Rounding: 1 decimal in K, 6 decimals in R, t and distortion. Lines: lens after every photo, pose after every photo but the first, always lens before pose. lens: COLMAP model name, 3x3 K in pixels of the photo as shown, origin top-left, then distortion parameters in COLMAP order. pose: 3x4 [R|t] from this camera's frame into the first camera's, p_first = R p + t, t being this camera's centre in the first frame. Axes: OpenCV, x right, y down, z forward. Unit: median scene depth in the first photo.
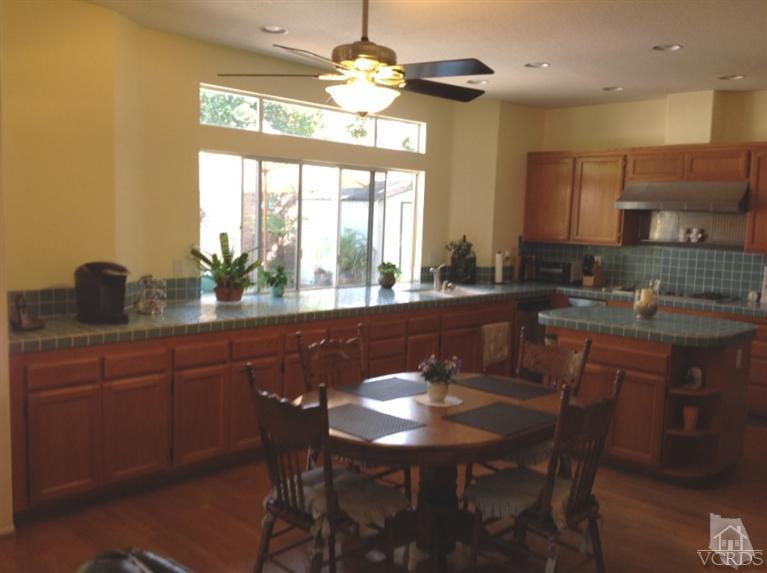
lens RADIAL K [[729.3, 0, 383.3], [0, 729.3, 286.5], [0, 0, 1]] dist [0.095575, 0.000000]
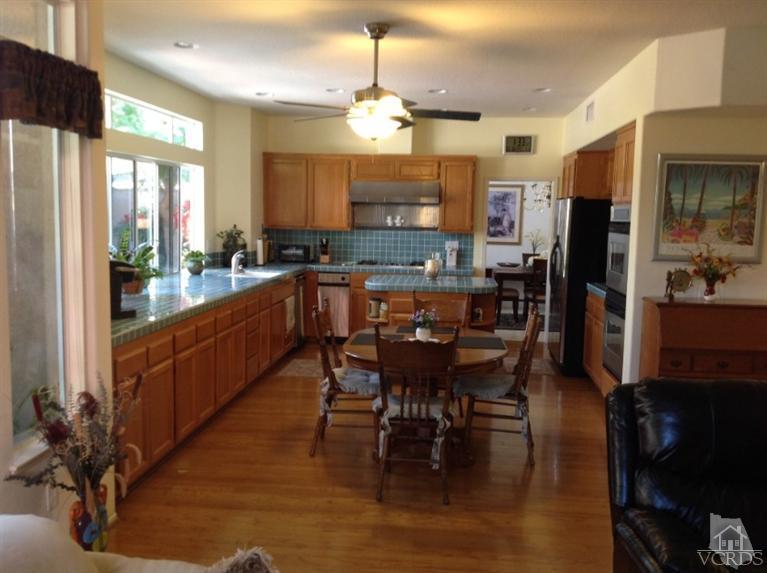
lens RADIAL K [[729.3, 0, 383.5], [0, 729.3, 288.5], [0, 0, 1]] dist [0.095575, 0.000000]
pose [[0.786810, -0.079967, 0.611993, -0.427434], [0.063227, 0.996797, 0.048960, -0.012198], [-0.613948, 0.000172, 0.789346, -0.042553]]
